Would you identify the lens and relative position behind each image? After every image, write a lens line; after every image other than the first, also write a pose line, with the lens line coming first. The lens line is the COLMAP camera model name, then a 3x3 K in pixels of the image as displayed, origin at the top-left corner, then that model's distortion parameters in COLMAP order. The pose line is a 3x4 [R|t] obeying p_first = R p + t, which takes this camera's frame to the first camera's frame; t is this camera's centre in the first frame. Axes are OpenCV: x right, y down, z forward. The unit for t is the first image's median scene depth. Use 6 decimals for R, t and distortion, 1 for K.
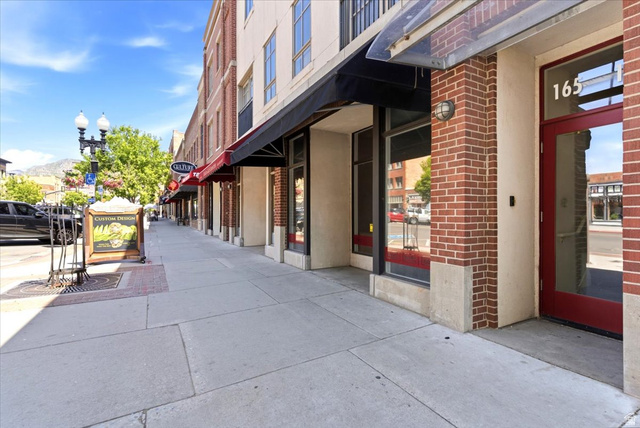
lens RADIAL K [[311.4, 0, 320.0], [0, 311.4, 214.0], [0, 0, 1]] dist [-0.000788, -0.000277]
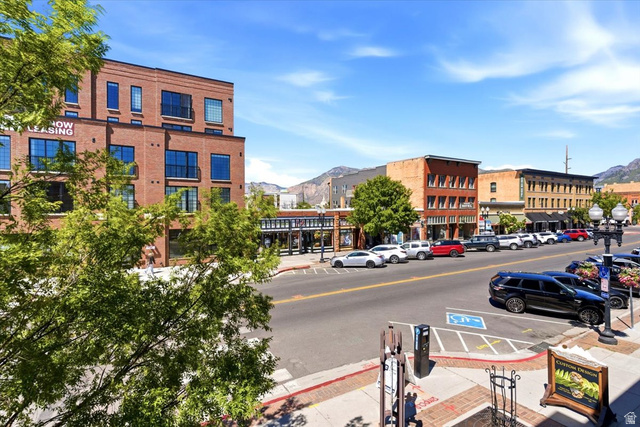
lens RADIAL K [[311.4, 0, 320.0], [0, 311.4, 213.5], [0, 0, 1]] dist [-0.000788, -0.000277]
pose [[0.037052, 0.009172, -0.999271, 0.303854], [-0.000088, 0.999958, 0.009175, -0.487512], [0.999313, -0.000252, 0.037051, 0.139152]]
